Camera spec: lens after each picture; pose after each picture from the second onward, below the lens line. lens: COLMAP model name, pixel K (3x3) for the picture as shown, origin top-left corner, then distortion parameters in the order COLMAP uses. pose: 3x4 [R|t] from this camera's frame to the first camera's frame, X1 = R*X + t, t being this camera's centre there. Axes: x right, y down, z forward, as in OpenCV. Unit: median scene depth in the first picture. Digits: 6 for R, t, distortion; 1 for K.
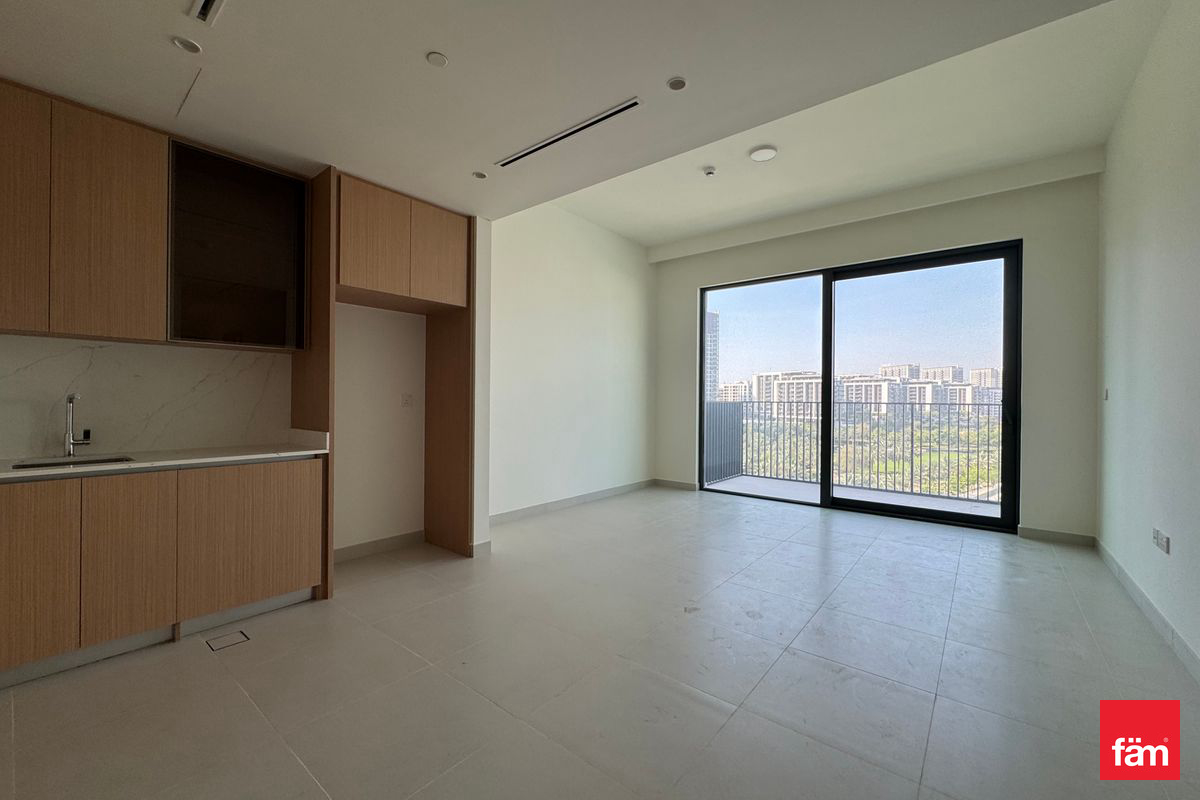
lens RADIAL K [[480.6, 0, 600.0], [0, 480.6, 400.0], [0, 0, 1]] dist [0.000019, 0.000012]
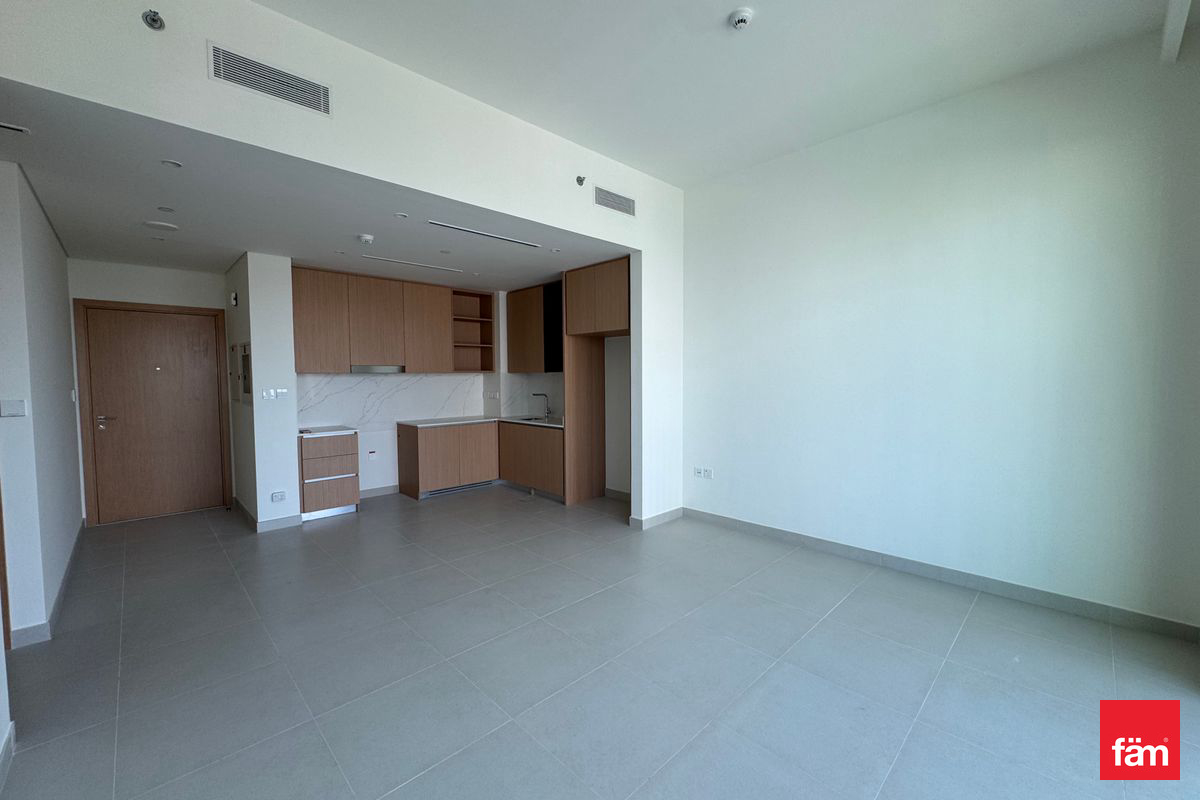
lens RADIAL K [[480.6, 0, 600.0], [0, 480.6, 400.0], [0, 0, 1]] dist [0.000019, 0.000012]
pose [[-0.118113, 0.043063, -0.992066, 1.239646], [0.002717, 0.999069, 0.043044, -0.074043], [0.992996, 0.002389, -0.118120, 1.343327]]
